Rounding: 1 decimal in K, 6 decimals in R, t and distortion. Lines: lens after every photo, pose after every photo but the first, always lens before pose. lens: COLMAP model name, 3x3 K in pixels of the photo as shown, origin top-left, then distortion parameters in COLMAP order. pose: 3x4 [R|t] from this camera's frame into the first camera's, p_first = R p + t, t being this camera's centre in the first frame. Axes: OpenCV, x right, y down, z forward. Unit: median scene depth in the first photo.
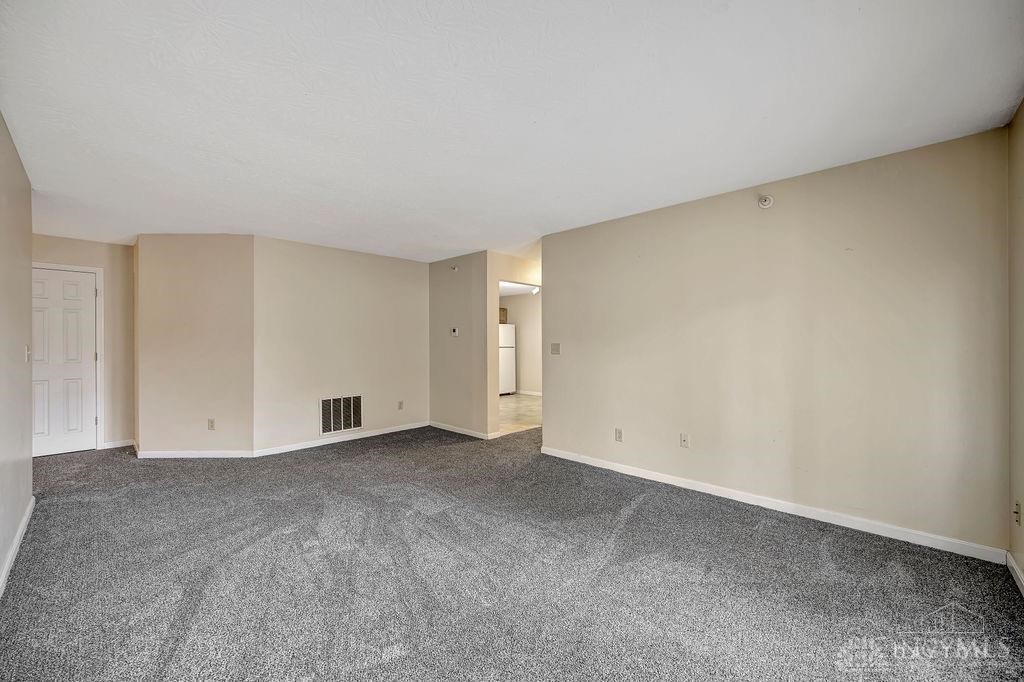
lens RADIAL K [[396.3, 0, 518.0], [0, 396.3, 341.6], [0, 0, 1]] dist [-0.013767, 0.000805]
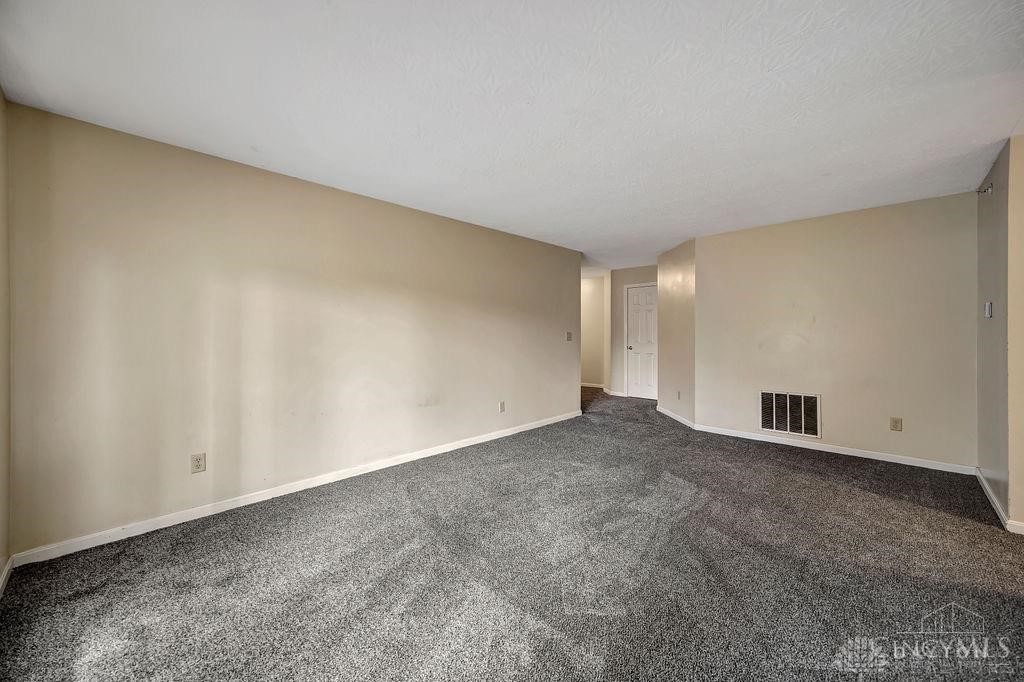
lens RADIAL K [[396.3, 0, 514.1], [0, 396.3, 333.2], [0, 0, 1]] dist [-0.013767, 0.000805]
pose [[-0.014302, 0.010244, -0.999845, 0.431024], [0.001272, 0.999947, 0.010227, -0.002798], [0.999897, -0.001125, -0.014315, 0.413197]]
